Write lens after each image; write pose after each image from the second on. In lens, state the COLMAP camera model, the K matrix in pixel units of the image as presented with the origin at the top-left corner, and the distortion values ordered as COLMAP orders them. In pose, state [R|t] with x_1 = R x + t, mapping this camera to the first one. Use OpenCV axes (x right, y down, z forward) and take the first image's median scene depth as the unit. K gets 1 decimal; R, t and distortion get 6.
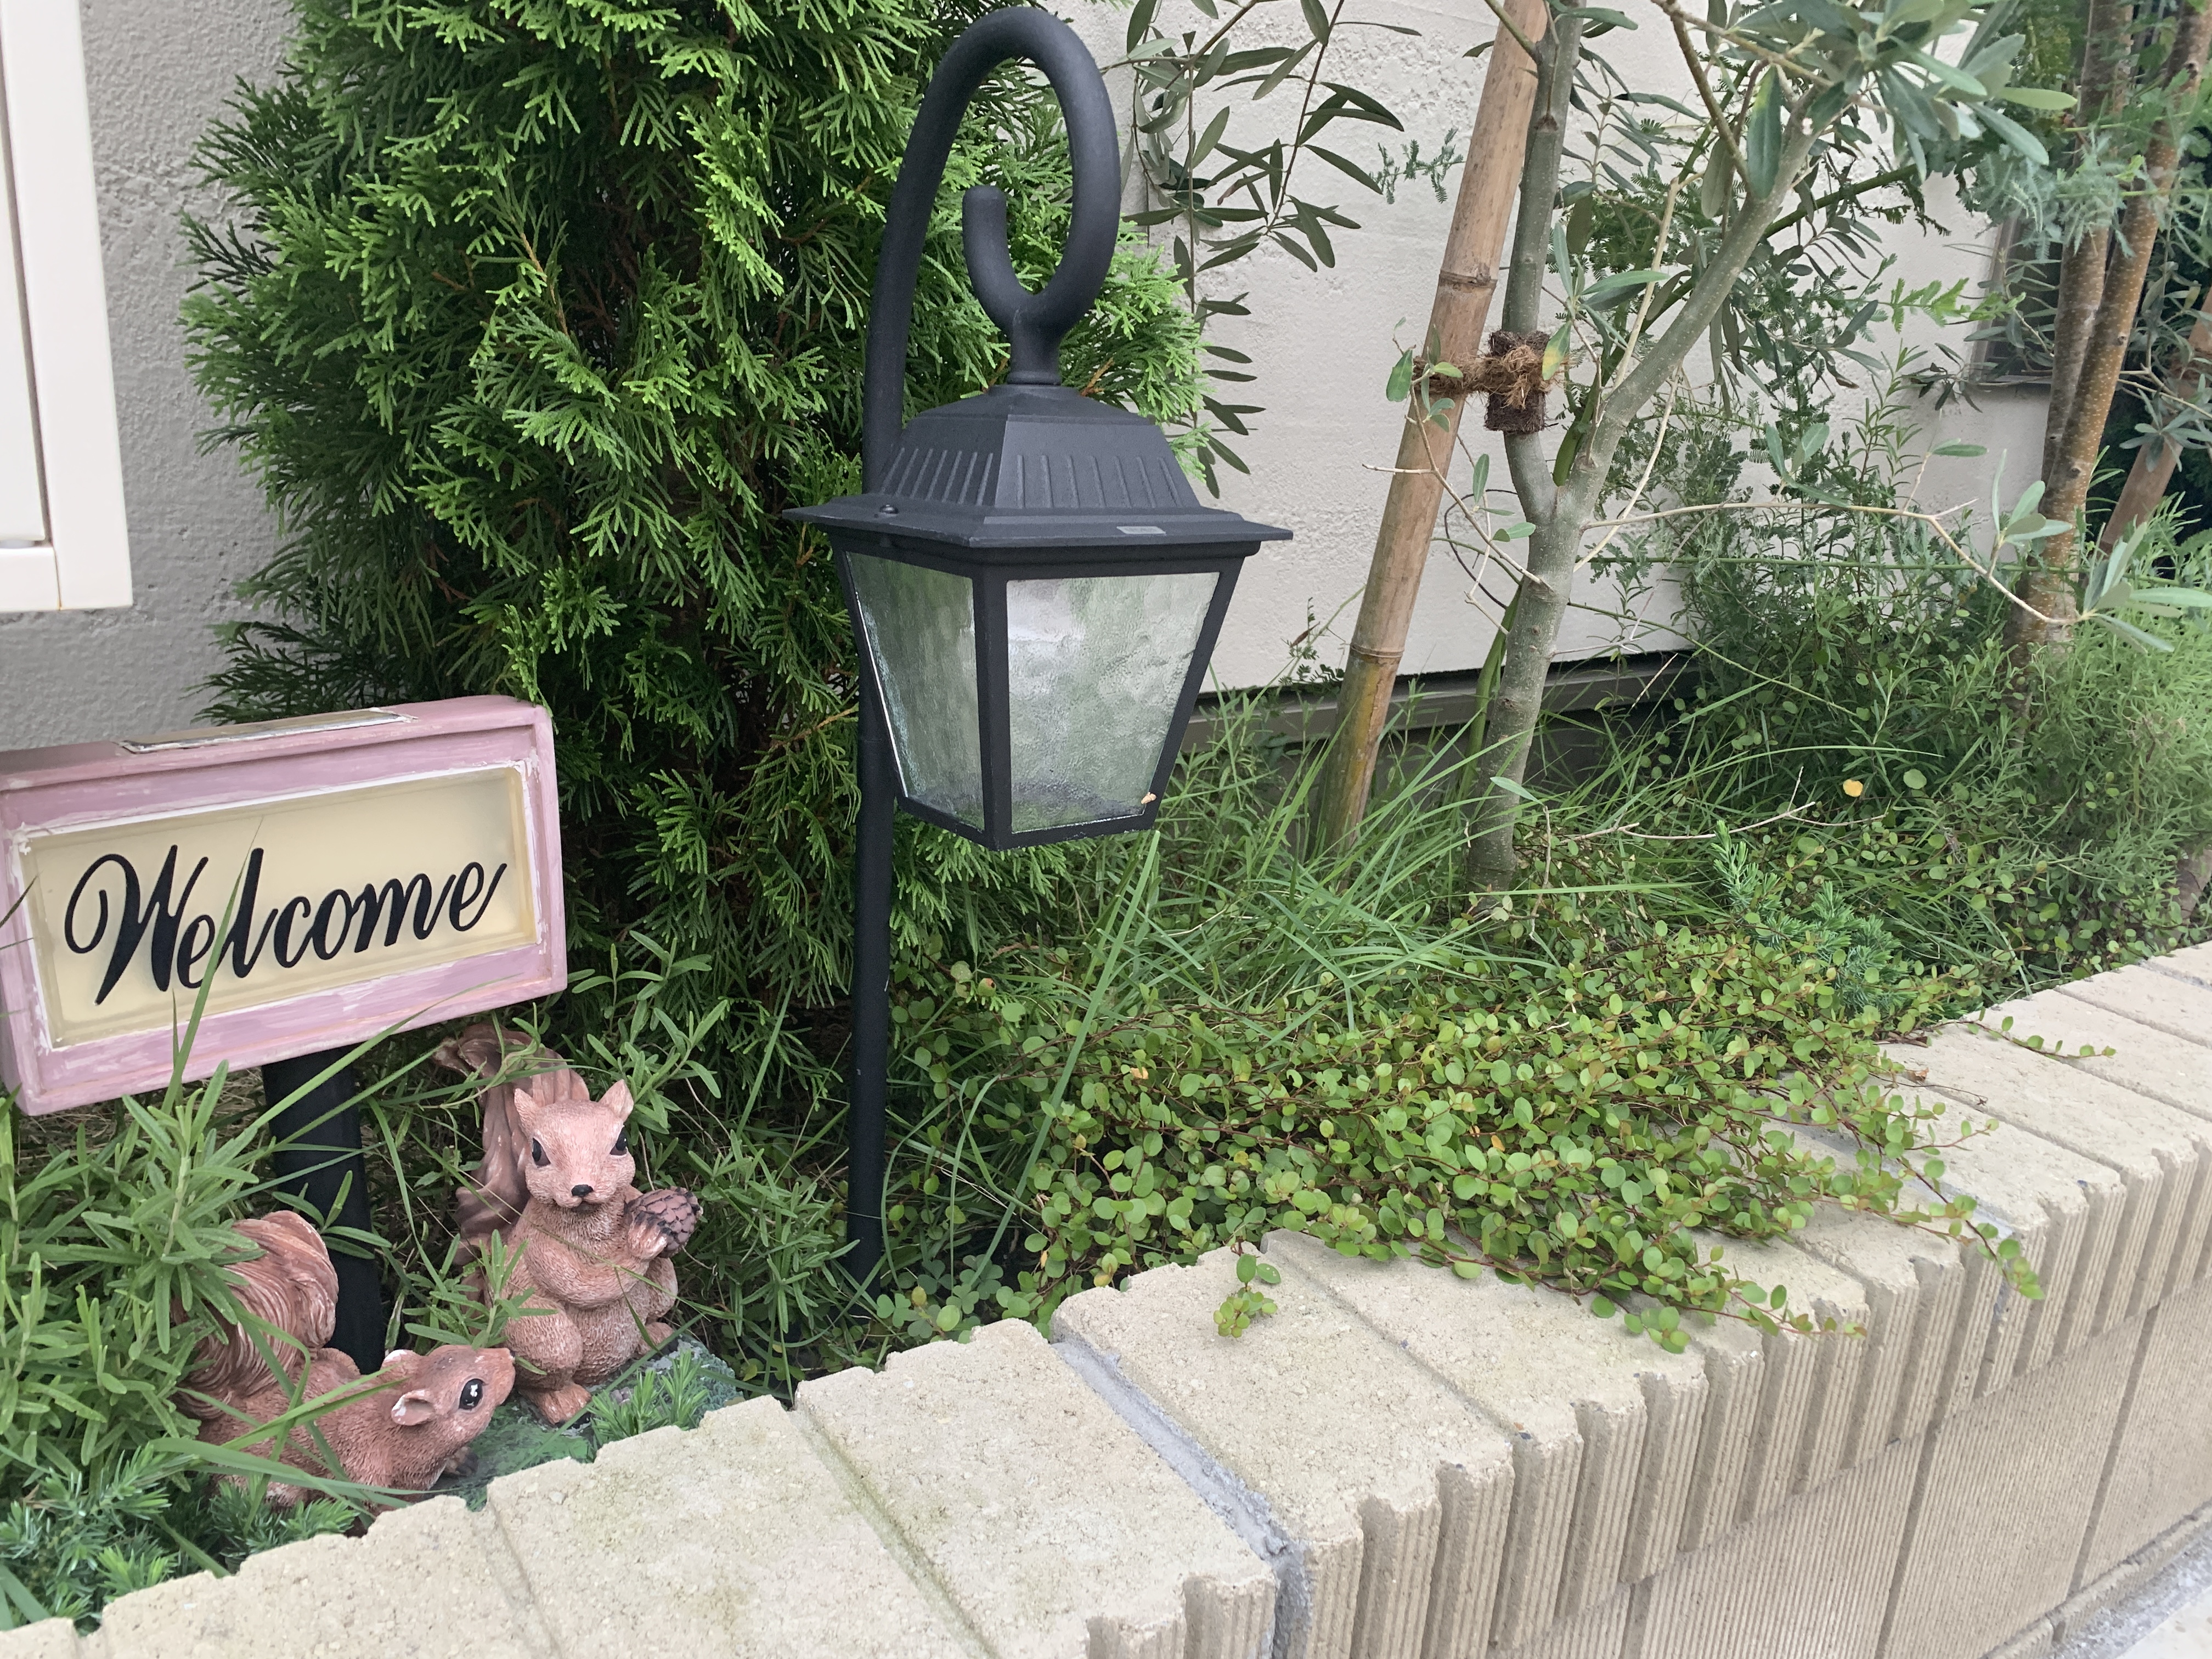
lens RADIAL K [[1676.0, 0, 1103.8], [0, 1676.0, 832.6], [0, 0, 1]] dist [-0.005413, -0.001041]
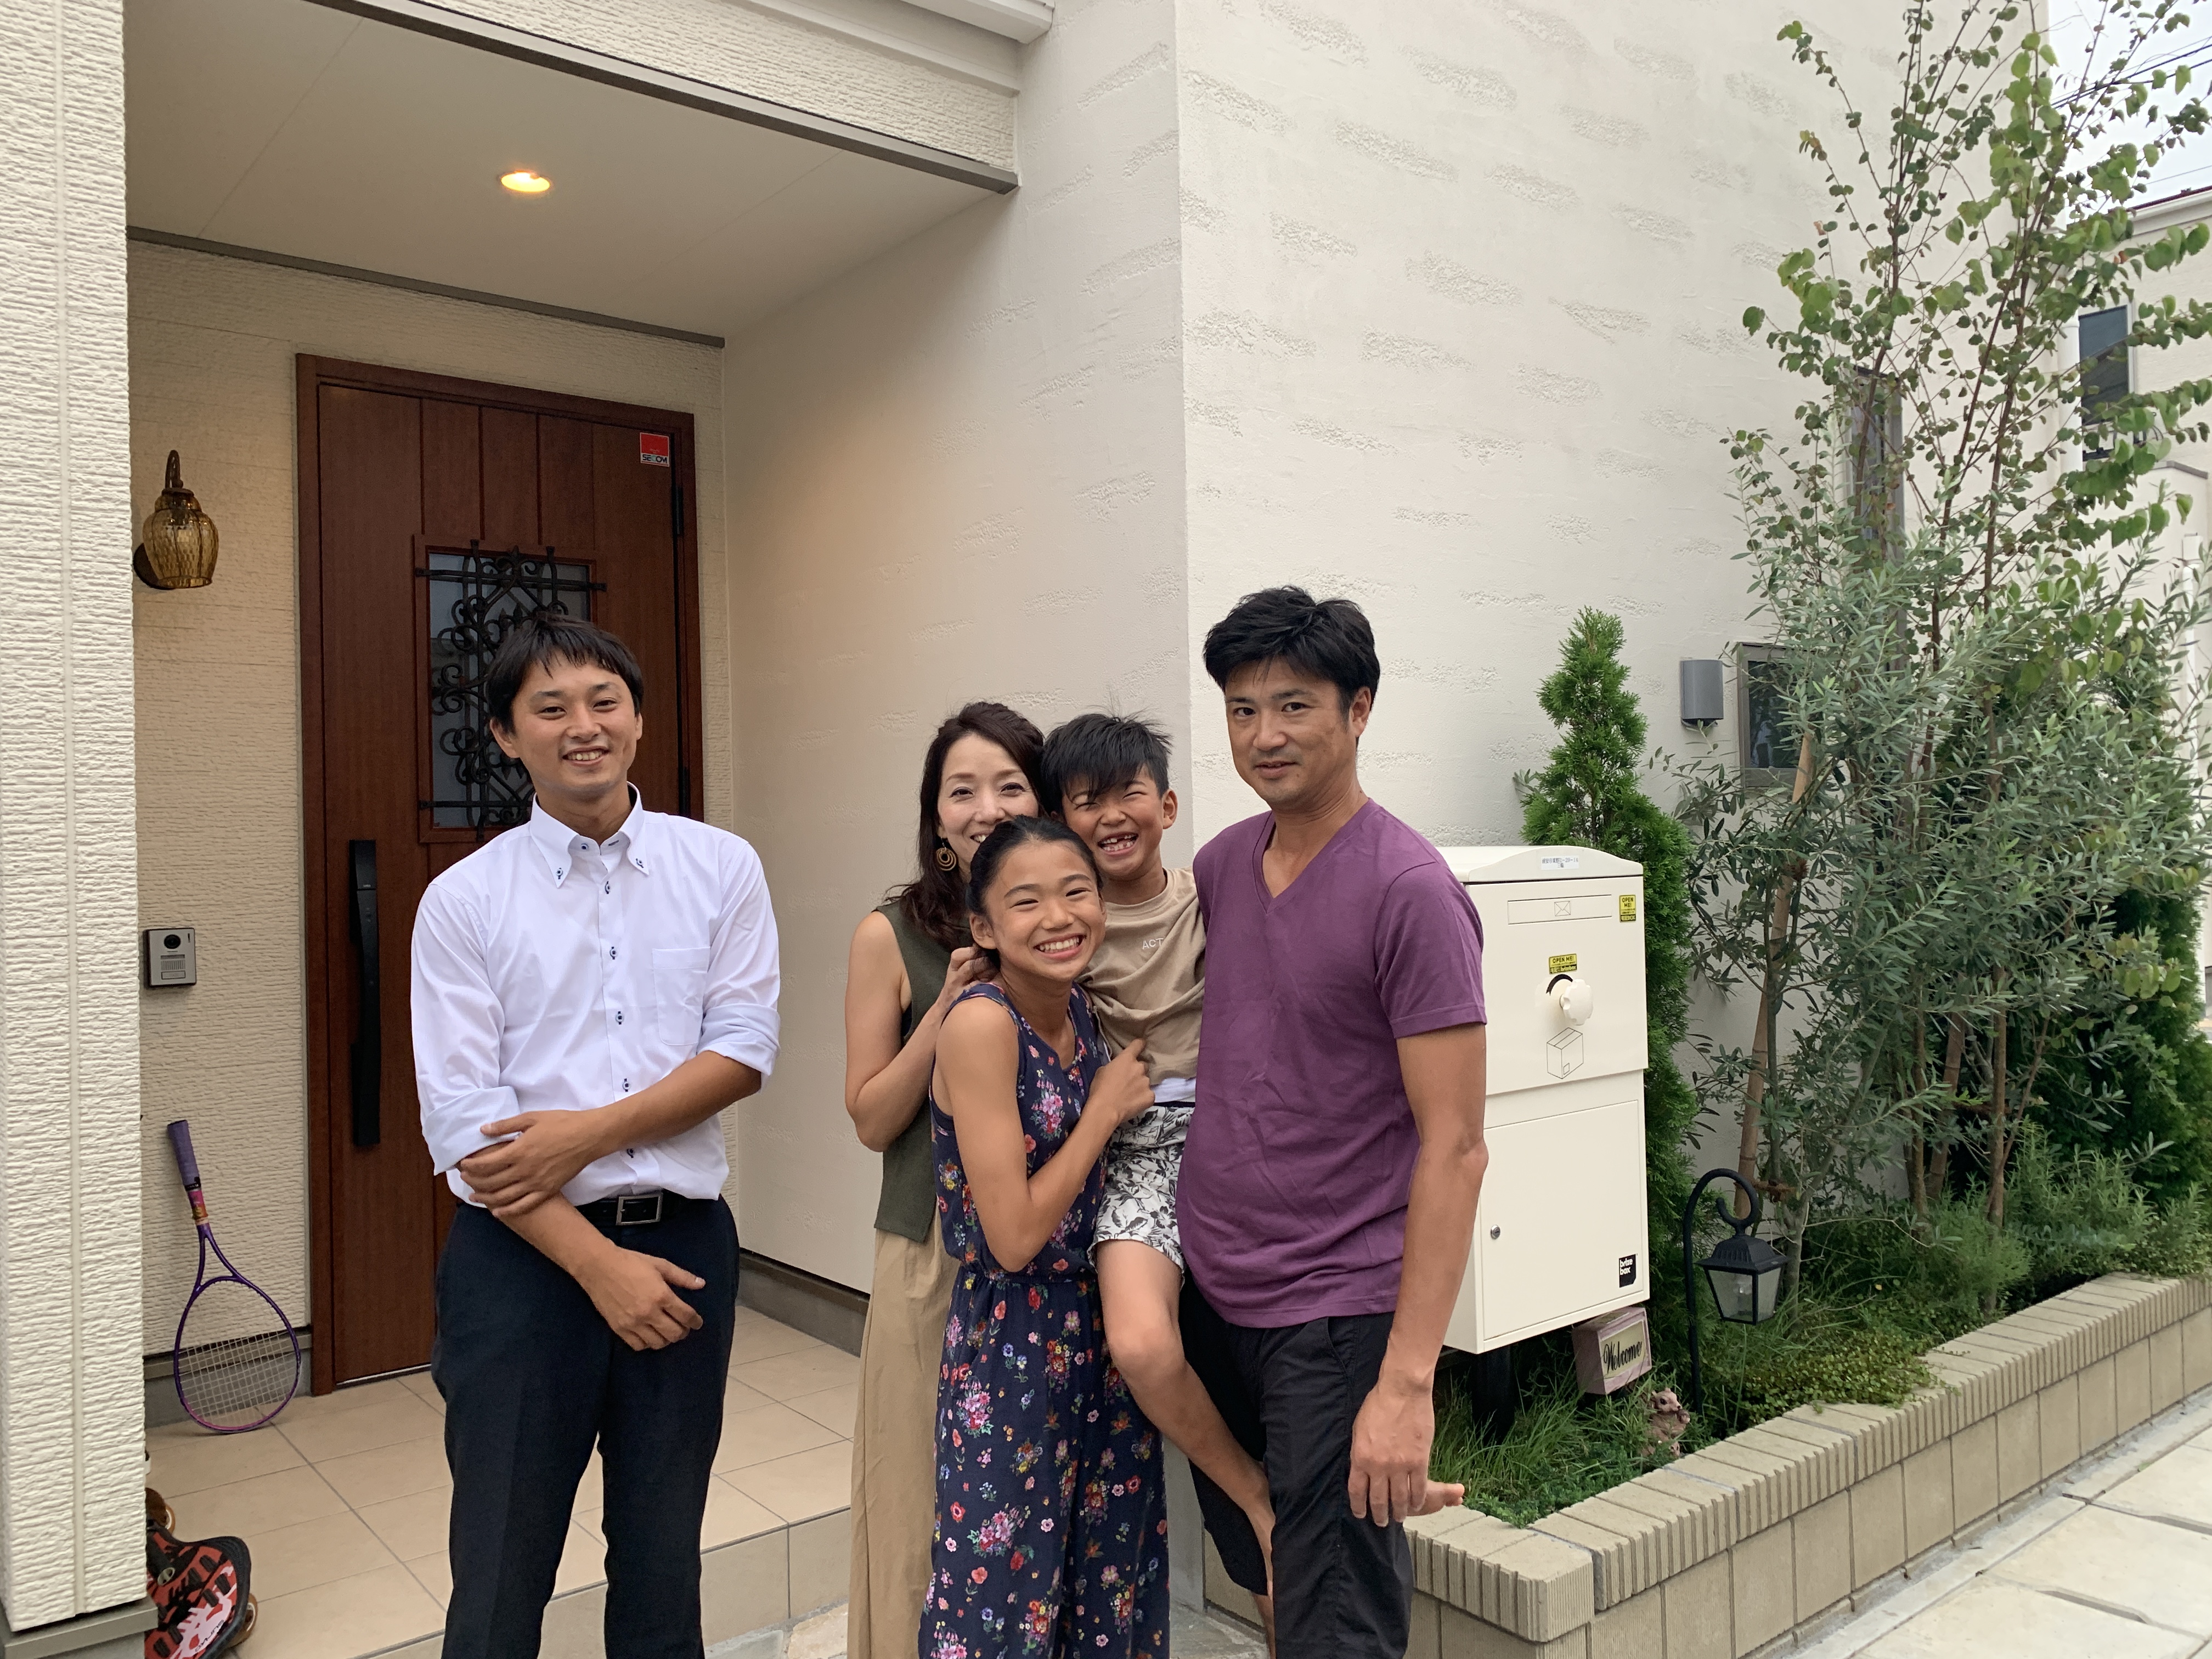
lens RADIAL K [[1676.0, 0, 1106.9], [0, 1676.0, 825.7], [0, 0, 1]] dist [-0.005413, -0.001041]
pose [[0.992290, -0.082092, 0.092856, -1.517586], [0.106766, 0.946670, -0.304001, -0.057090], [-0.062948, 0.311571, 0.948136, -2.707468]]
